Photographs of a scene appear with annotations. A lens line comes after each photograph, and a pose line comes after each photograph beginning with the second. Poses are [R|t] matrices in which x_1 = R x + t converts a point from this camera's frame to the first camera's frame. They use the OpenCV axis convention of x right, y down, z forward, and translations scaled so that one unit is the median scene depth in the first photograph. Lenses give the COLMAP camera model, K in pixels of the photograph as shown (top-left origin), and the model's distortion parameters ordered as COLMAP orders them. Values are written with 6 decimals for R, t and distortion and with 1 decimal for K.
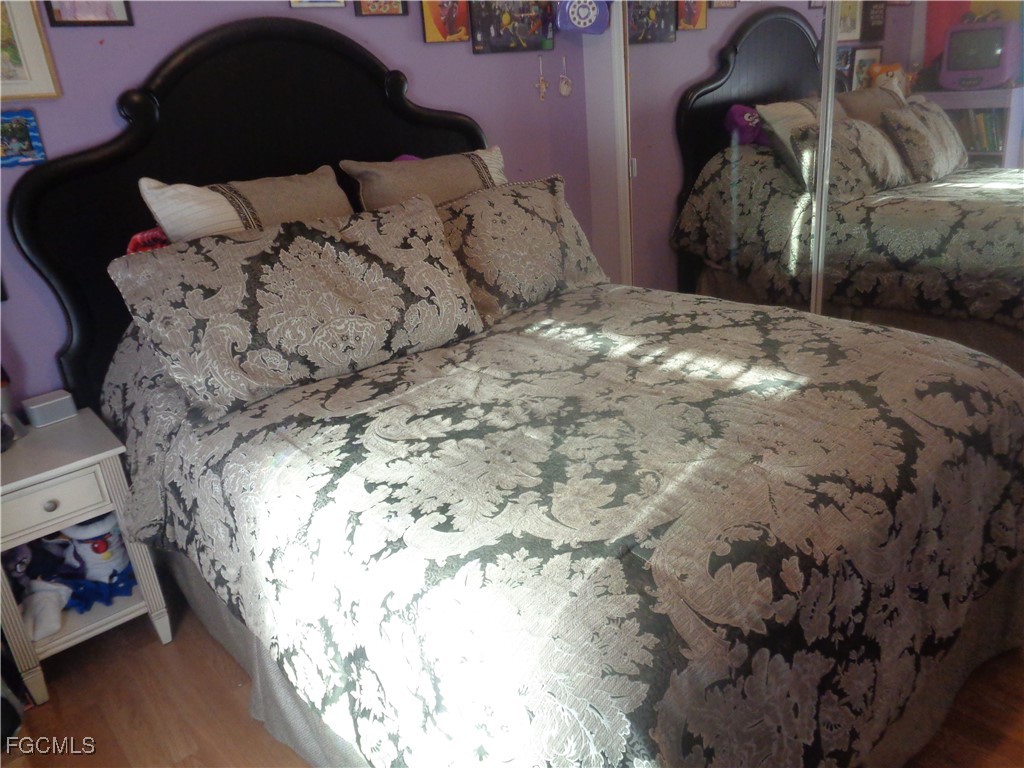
lens RADIAL K [[775.4, 0, 512.0], [0, 775.4, 384.0], [0, 0, 1]] dist [0.005688, 0.004032]
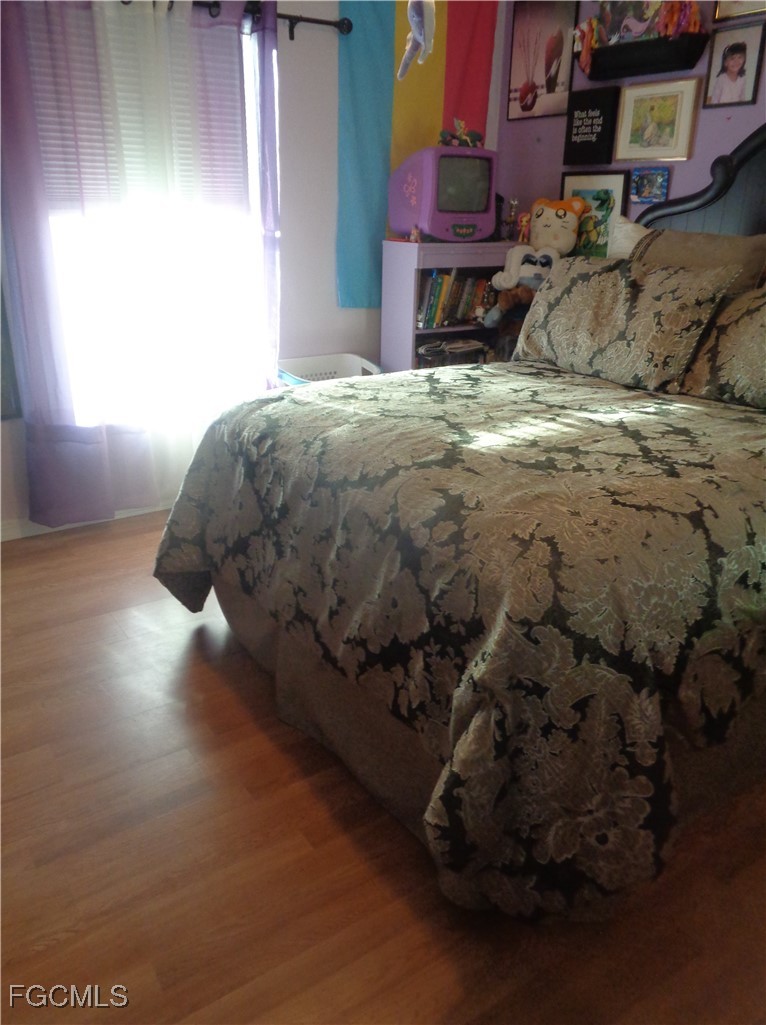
lens RADIAL K [[819.5, 0, 383.0], [0, 819.5, 512.5], [0, 0, 1]] dist [-0.000252, 0.000451]
pose [[-0.147353, 0.423222, -0.893963, 1.243022], [-0.360346, 0.818741, 0.447007, -0.338658], [0.921107, 0.388004, 0.031862, 0.756876]]
